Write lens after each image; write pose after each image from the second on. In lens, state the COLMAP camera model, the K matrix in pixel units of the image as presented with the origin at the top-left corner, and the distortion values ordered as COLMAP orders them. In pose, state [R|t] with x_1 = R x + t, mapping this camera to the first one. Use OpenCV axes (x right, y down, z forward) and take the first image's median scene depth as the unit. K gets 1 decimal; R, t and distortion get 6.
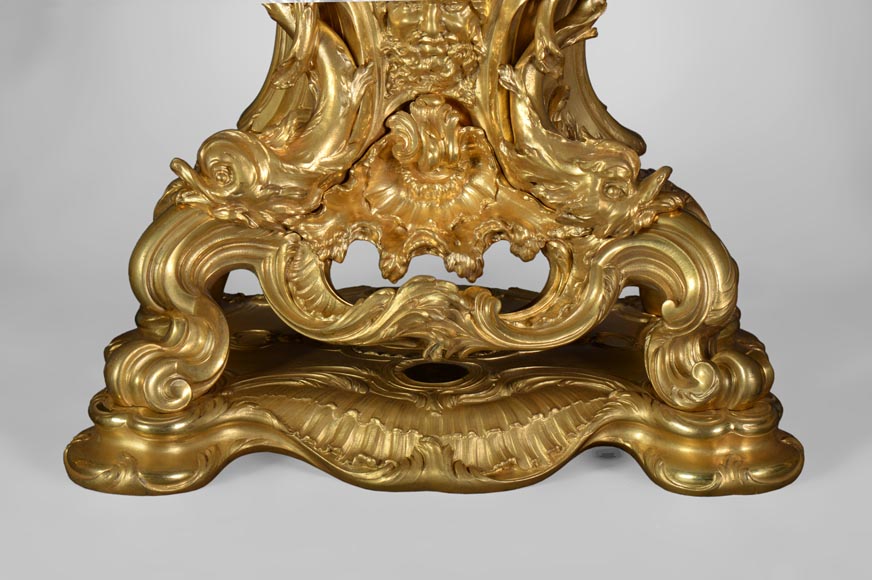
lens RADIAL K [[2874.0, 0, 436.0], [0, 2874.0, 290.0], [0, 0, 1]] dist [-0.164185, -0.767200]
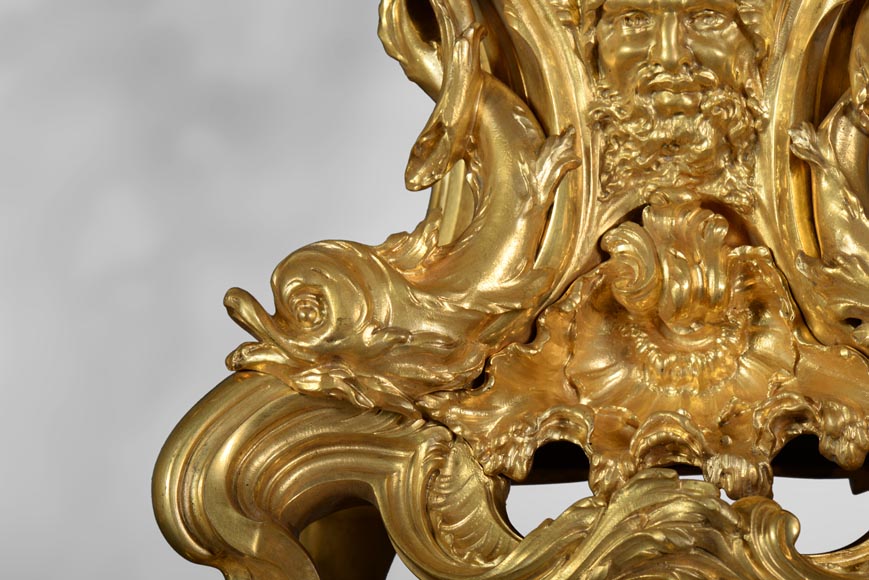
lens RADIAL K [[2864.1, 0, 434.5], [0, 2864.1, 290.0], [0, 0, 1]] dist [-0.164185, -0.767200]
pose [[0.987286, -0.027767, -0.156508, 0.040051], [-0.018634, 0.957617, -0.287443, 0.119293], [0.157857, 0.286705, 0.944924, 0.454420]]
